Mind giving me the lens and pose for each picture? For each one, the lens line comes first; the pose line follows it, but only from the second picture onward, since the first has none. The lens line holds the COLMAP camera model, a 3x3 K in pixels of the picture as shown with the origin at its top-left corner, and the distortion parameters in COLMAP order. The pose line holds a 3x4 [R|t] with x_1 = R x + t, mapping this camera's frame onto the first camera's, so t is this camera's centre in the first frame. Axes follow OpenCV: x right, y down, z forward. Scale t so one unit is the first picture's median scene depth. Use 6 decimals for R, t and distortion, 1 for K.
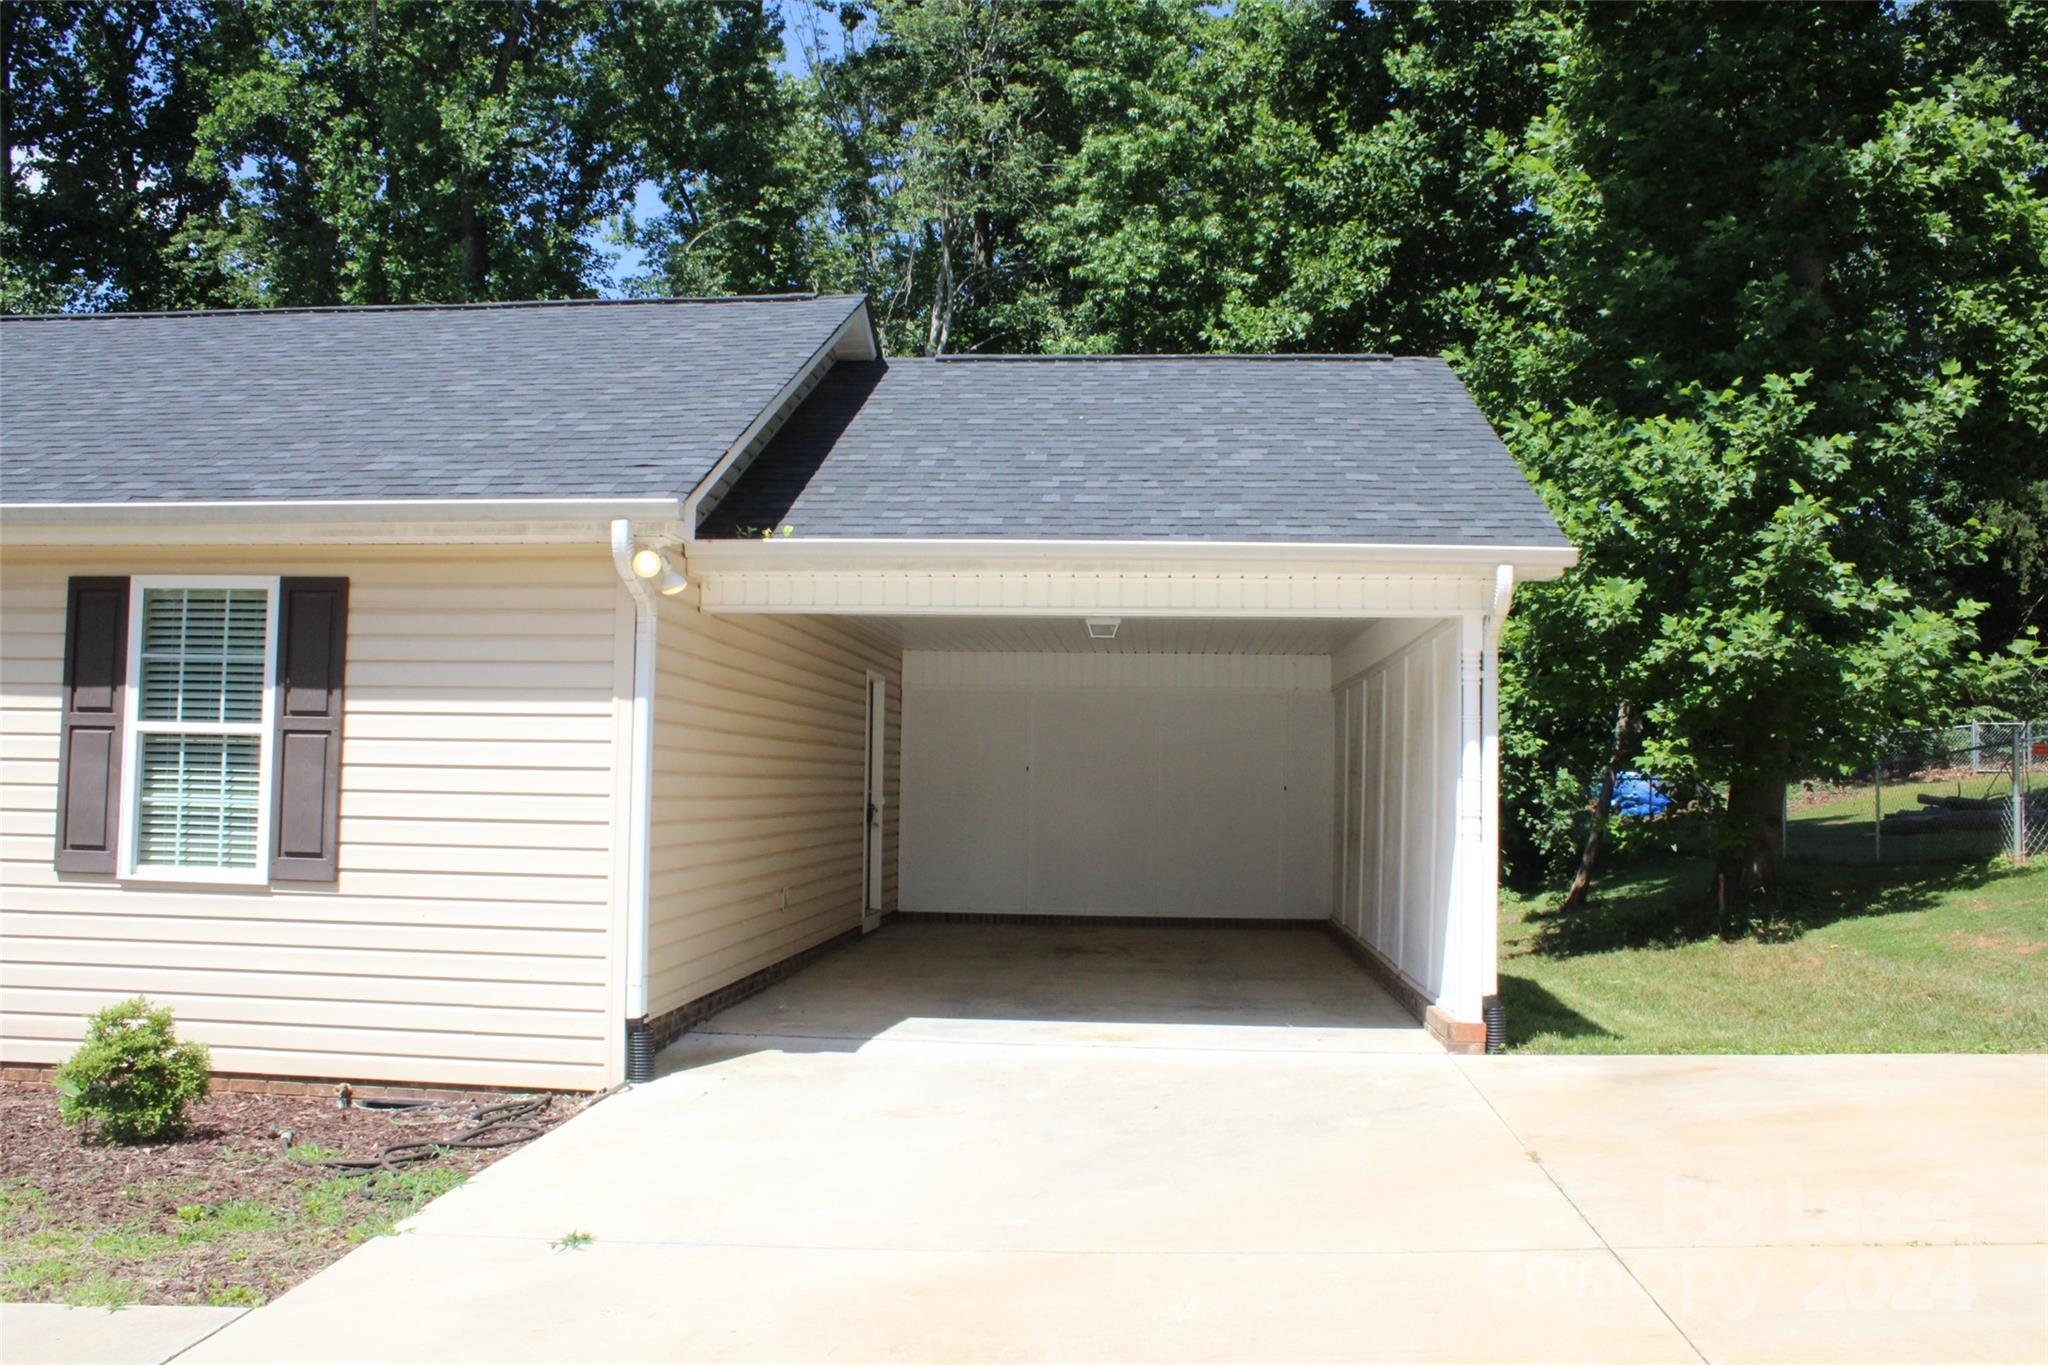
lens RADIAL K [[1715.9, 0, 1024.9], [0, 1715.9, 691.1], [0, 0, 1]] dist [-0.153388, 0.128357]
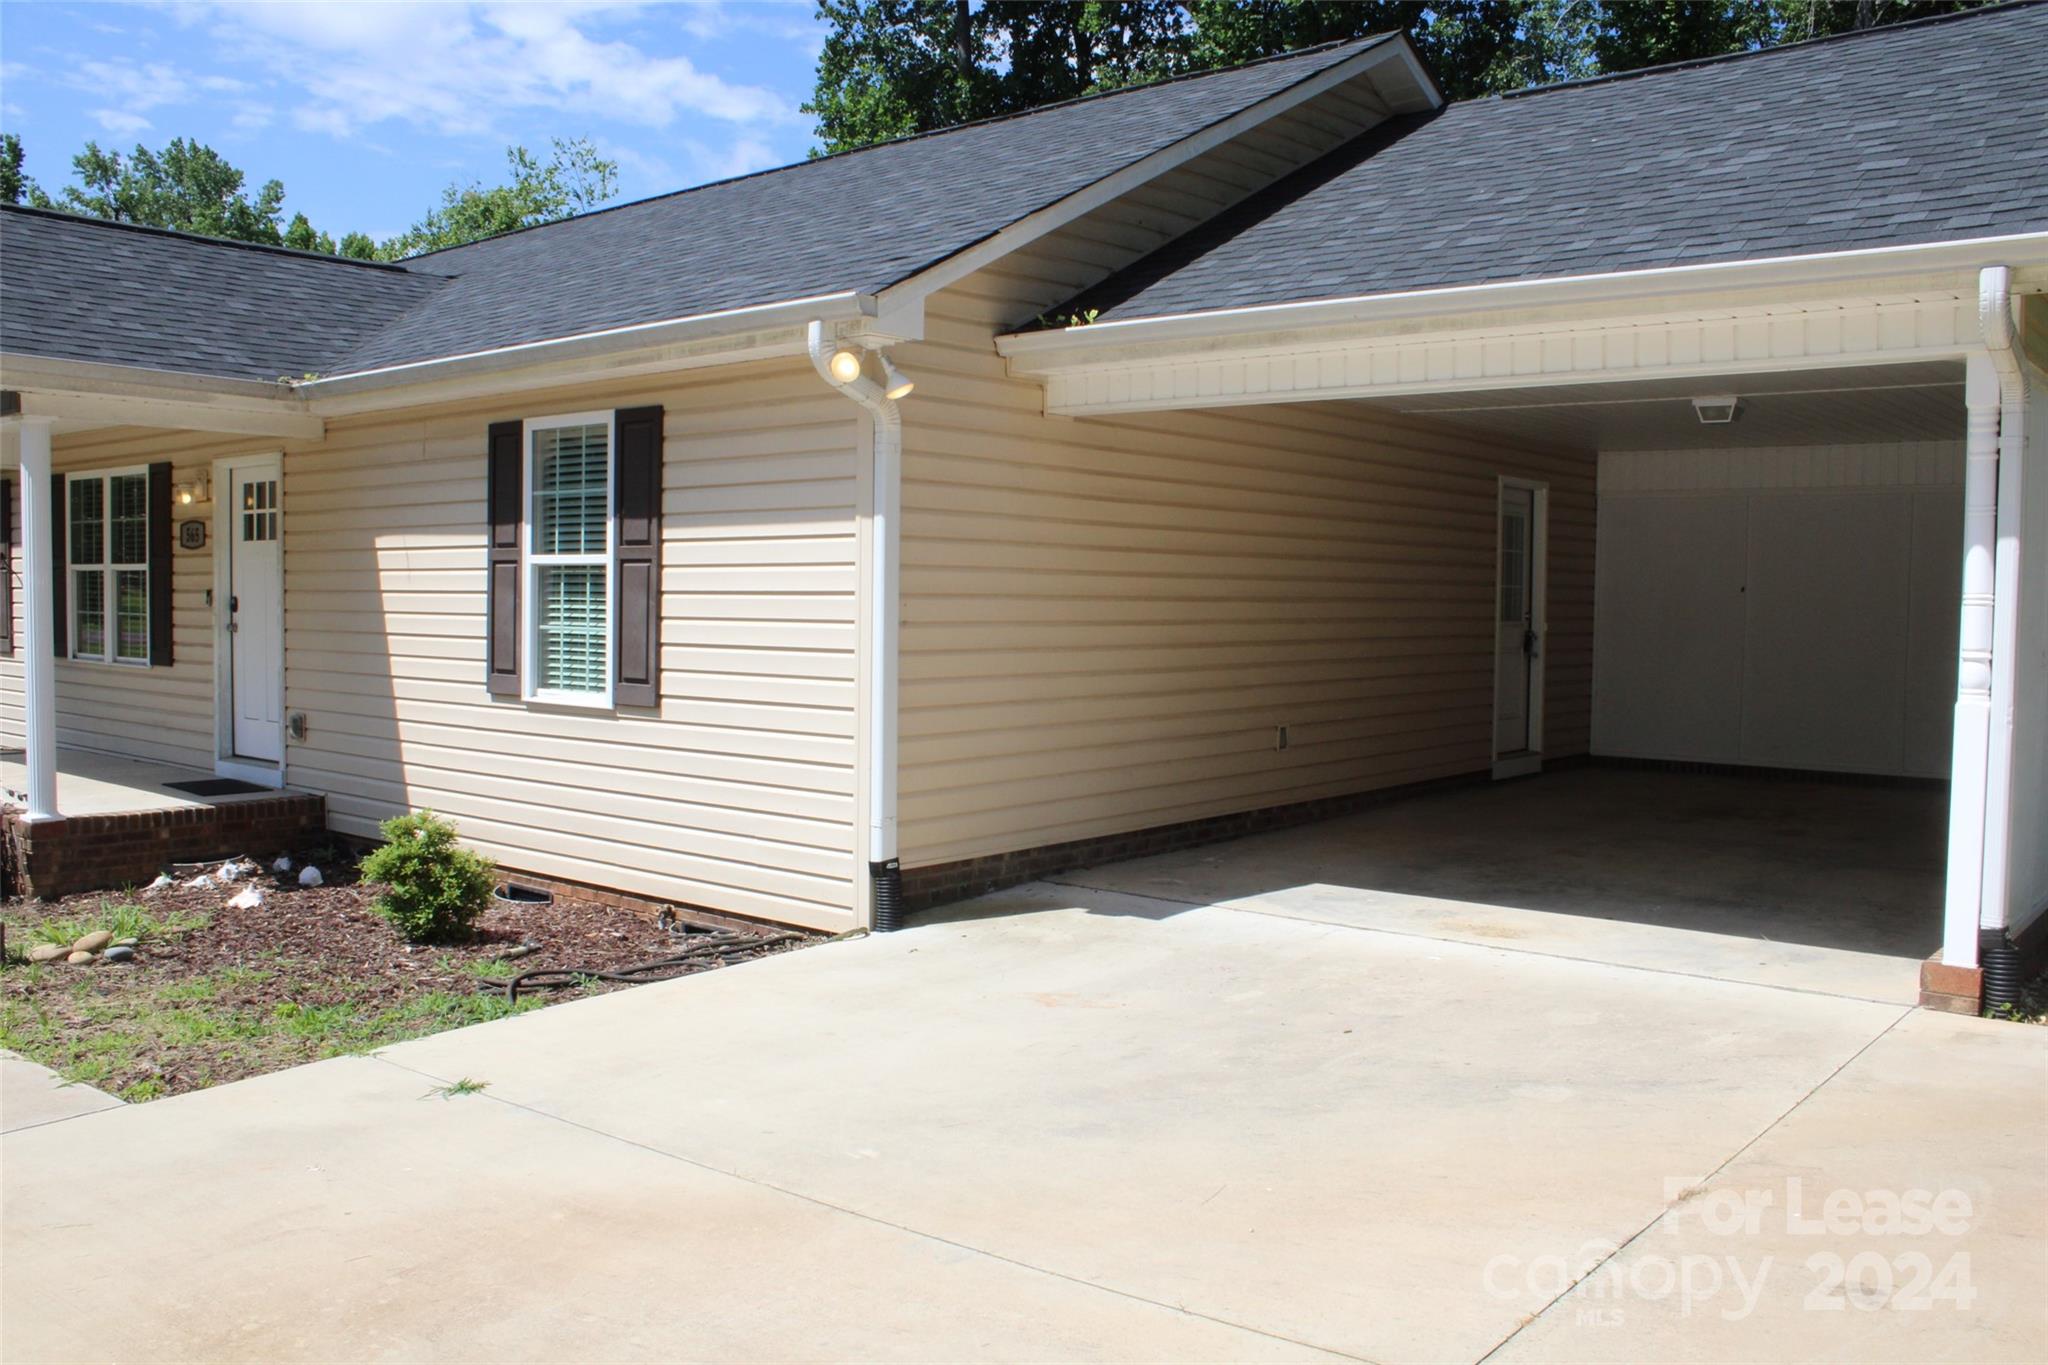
lens RADIAL K [[1736.6, 0, 1044.7], [0, 1736.6, 688.3], [0, 0, 1]] dist [-0.172870, 0.162854]
pose [[0.816061, 0.024421, -0.577450, 0.379831], [0.034544, 0.995260, 0.090909, 0.014927], [0.576933, -0.094134, 0.811349, 0.285037]]
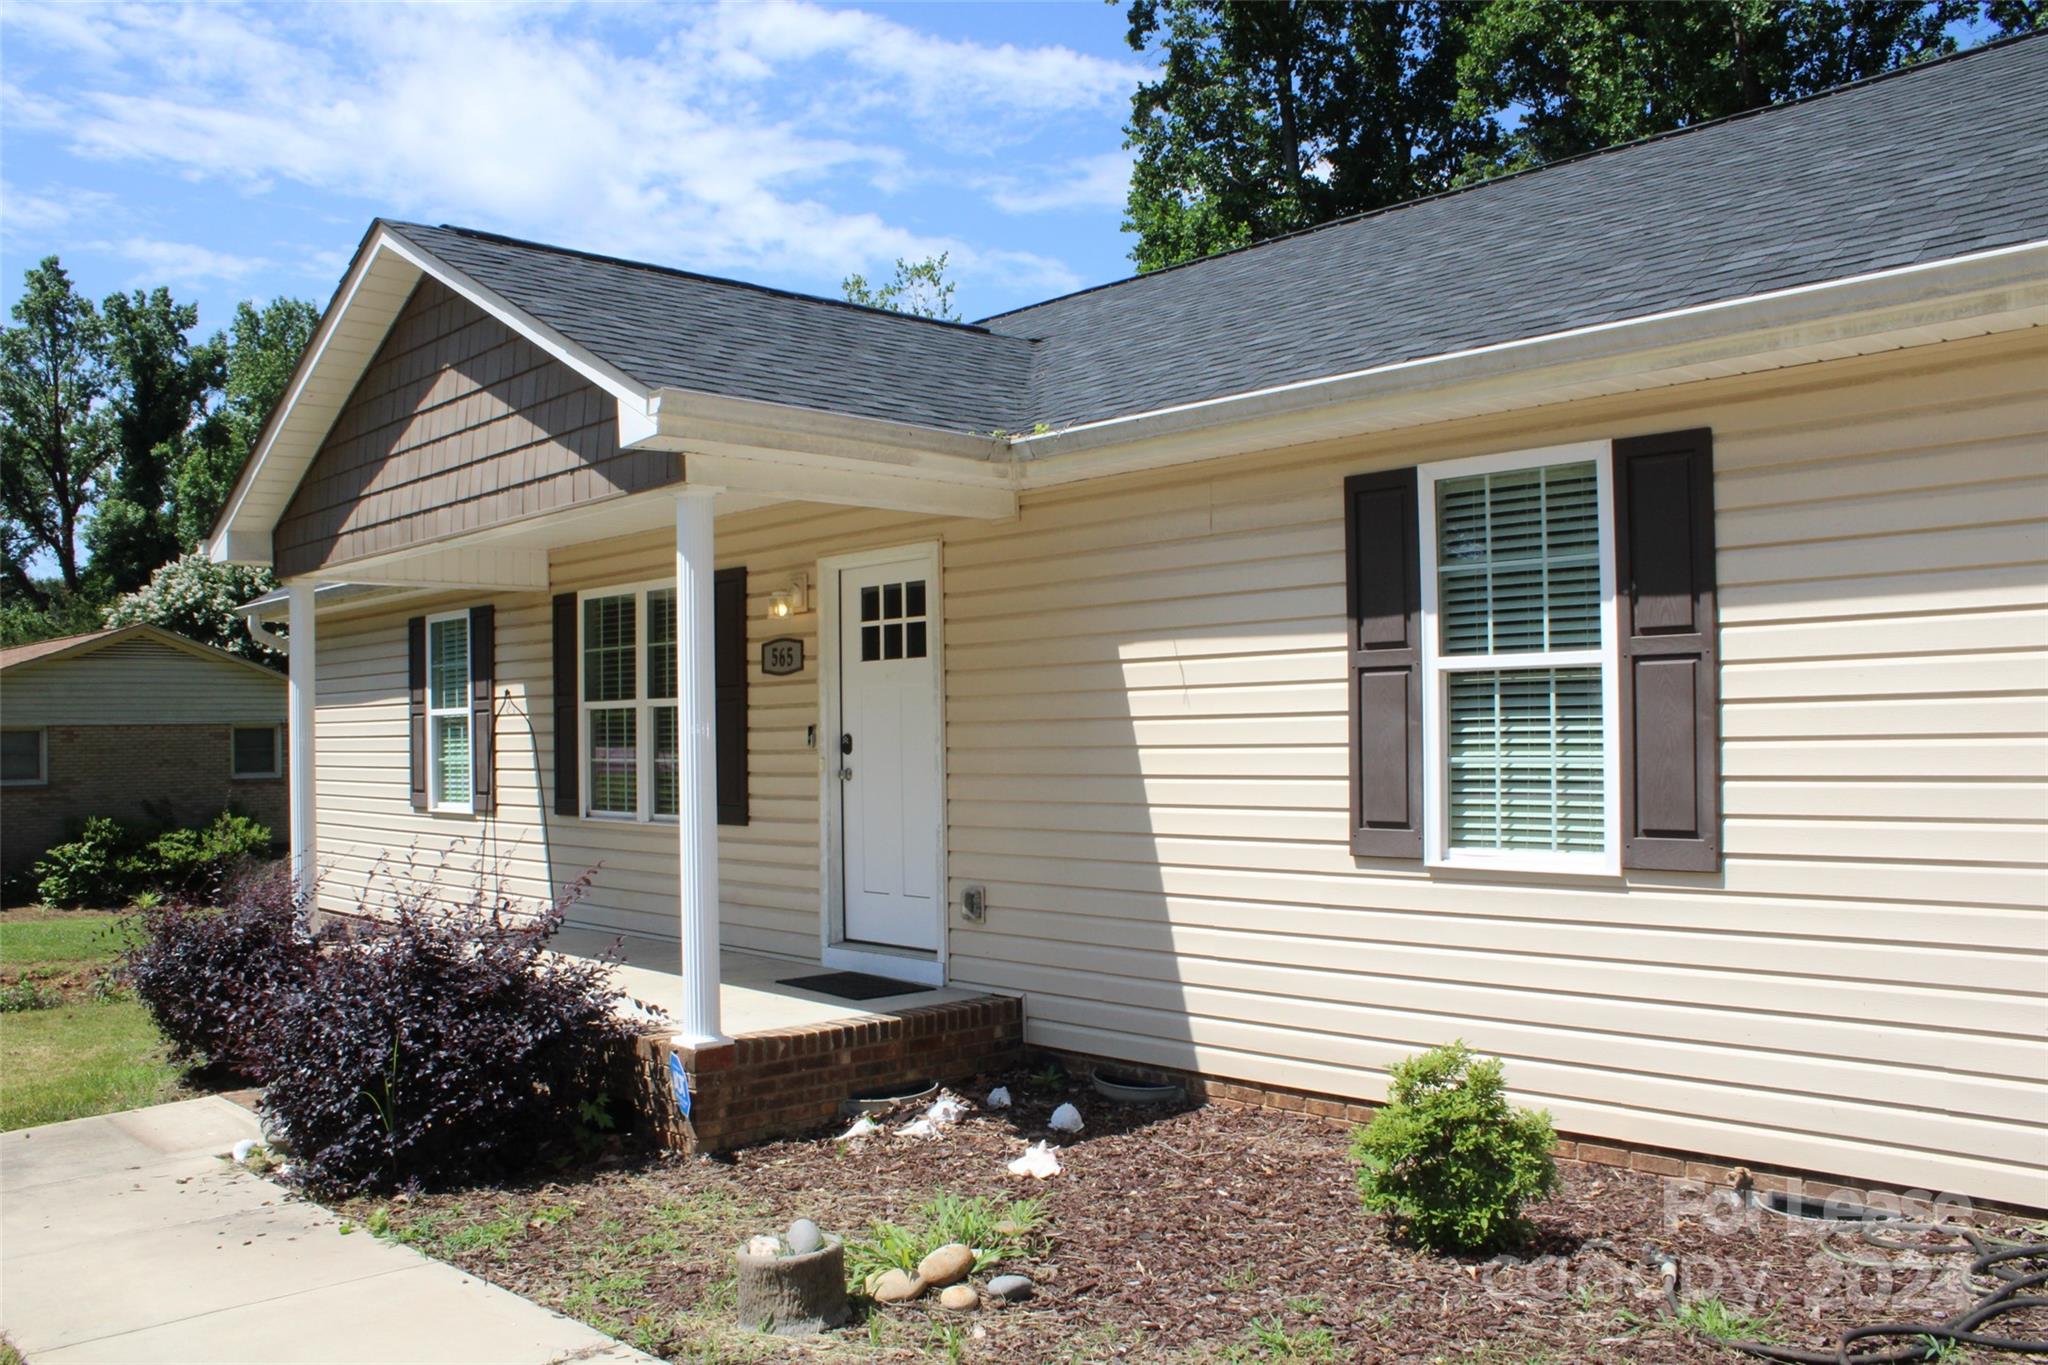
lens RADIAL K [[1715.9, 0, 1024.9], [0, 1715.9, 691.1], [0, 0, 1]] dist [-0.153388, 0.128357]
pose [[0.736572, -0.045193, -0.674847, -0.153569], [0.065694, 0.997828, 0.004879, 0.017542], [0.673161, -0.047927, 0.737941, 0.304102]]
